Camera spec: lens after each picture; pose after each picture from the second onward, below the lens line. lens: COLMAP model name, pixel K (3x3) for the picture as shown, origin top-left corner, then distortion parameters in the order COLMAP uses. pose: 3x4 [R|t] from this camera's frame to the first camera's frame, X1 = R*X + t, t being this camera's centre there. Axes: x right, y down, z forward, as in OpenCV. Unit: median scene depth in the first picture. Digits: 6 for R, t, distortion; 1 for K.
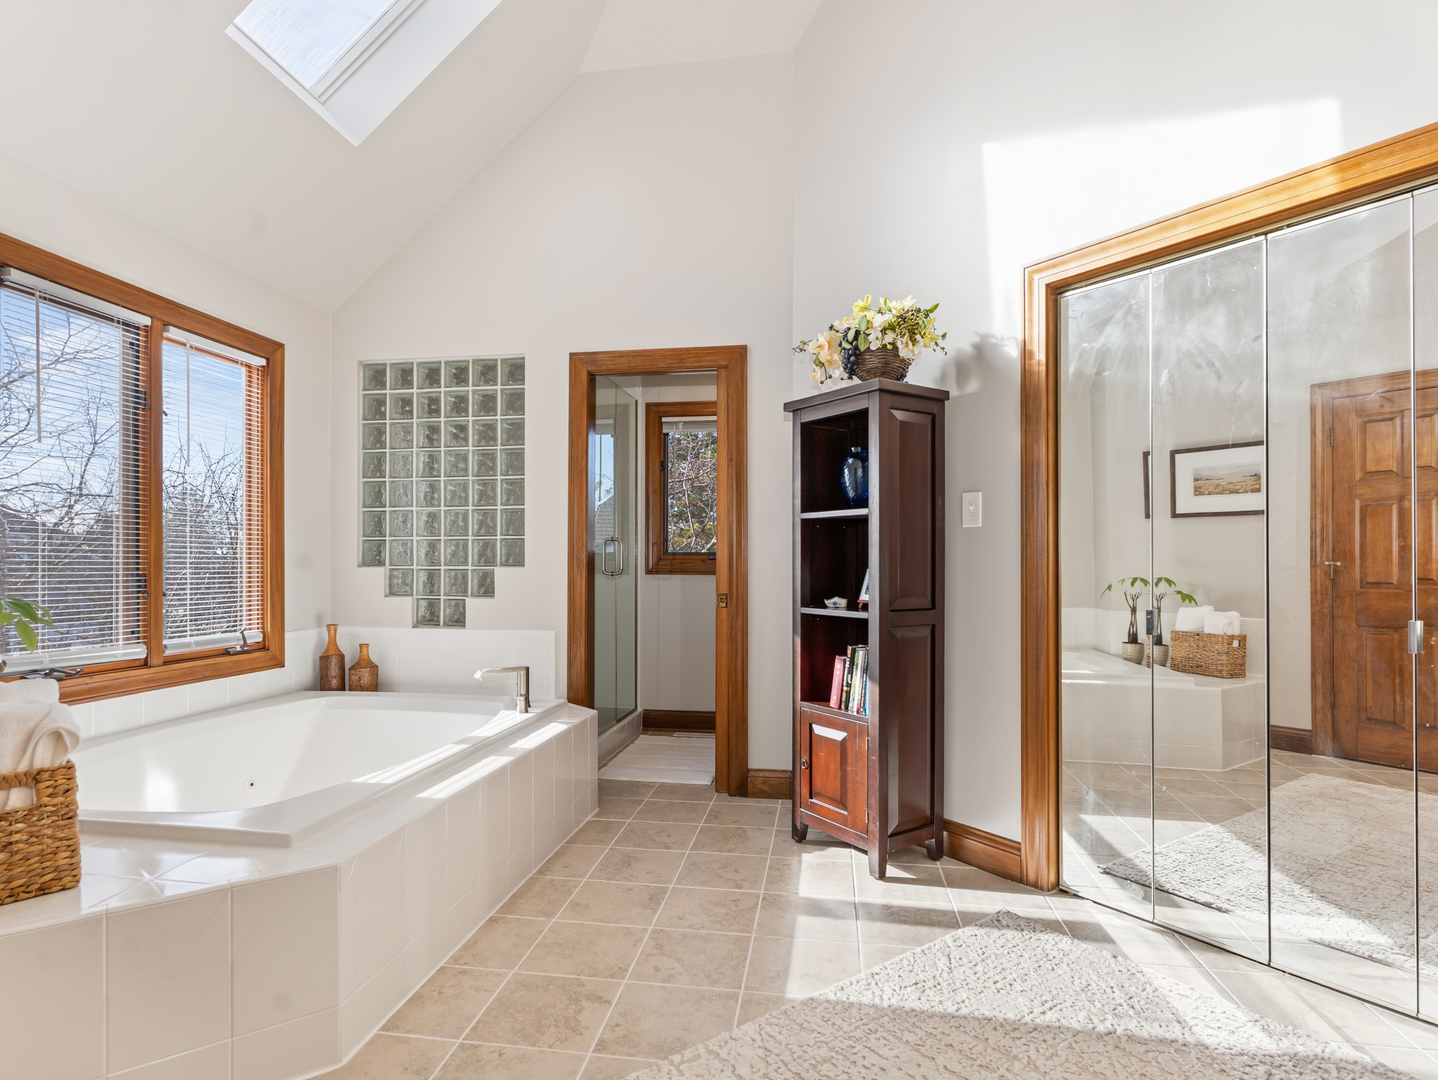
lens RADIAL K [[772.6, 0, 719.0], [0, 772.6, 540.0], [0, 0, 1]] dist [0.000838, 0.001814]
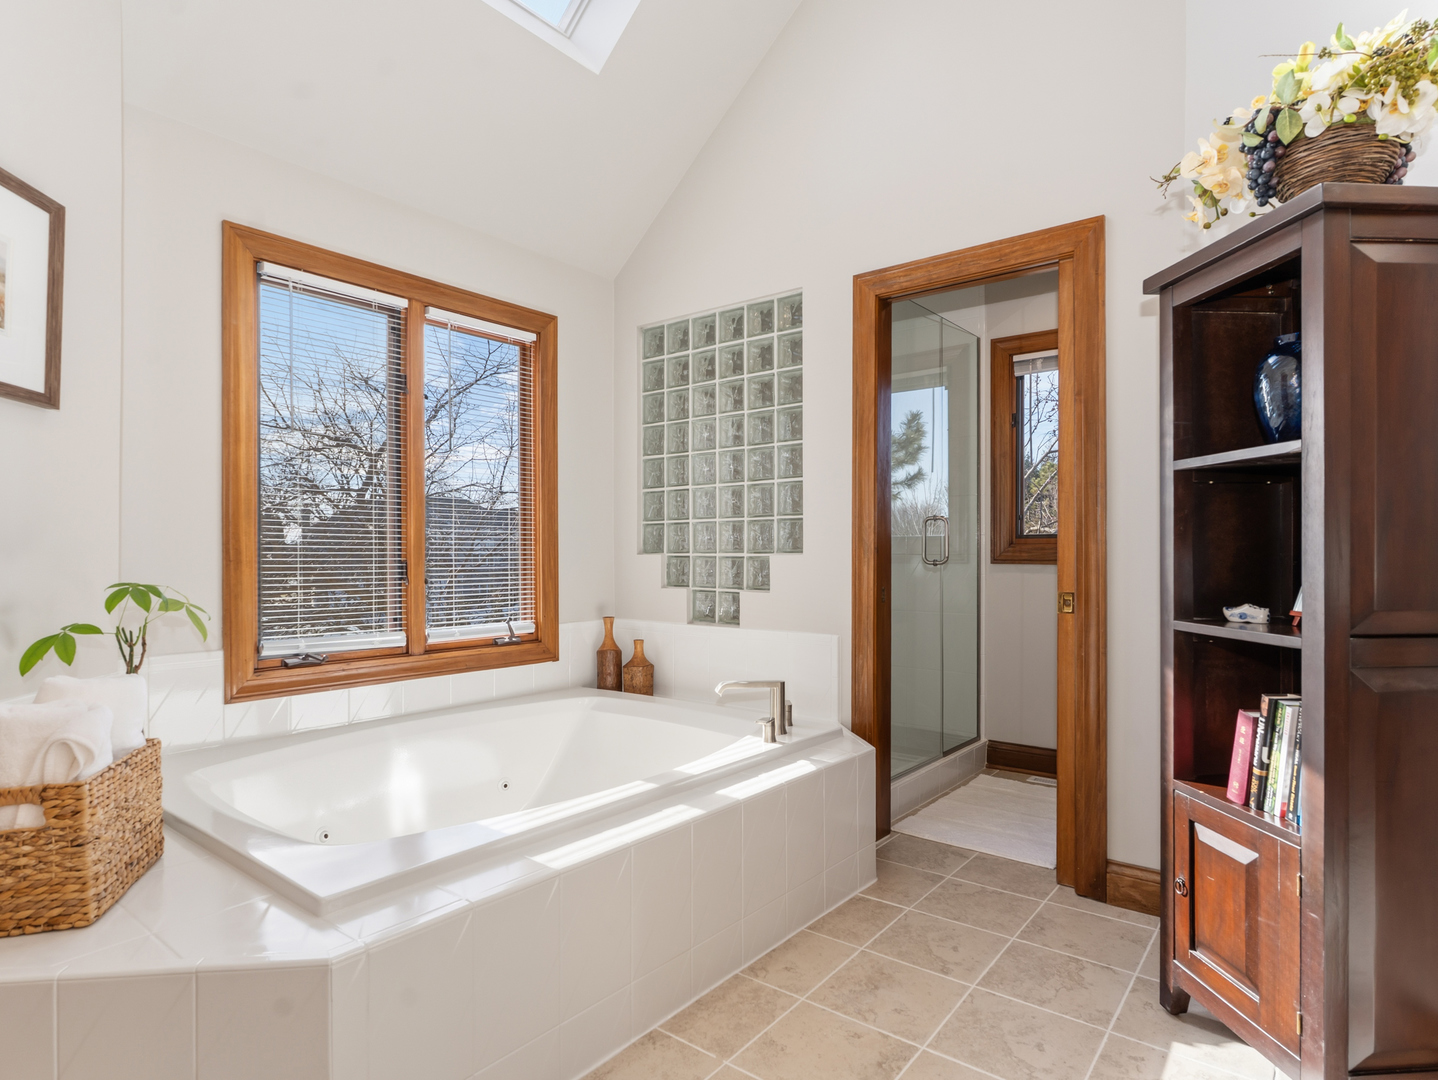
lens RADIAL K [[797.2, 0, 727.0], [0, 797.2, 545.4], [0, 0, 1]] dist [-0.004005, 0.001901]
pose [[0.869832, -0.006814, -0.493301, 0.109232], [0.017254, 0.999713, 0.016614, 0.013837], [0.493046, -0.022963, 0.869700, 0.304432]]
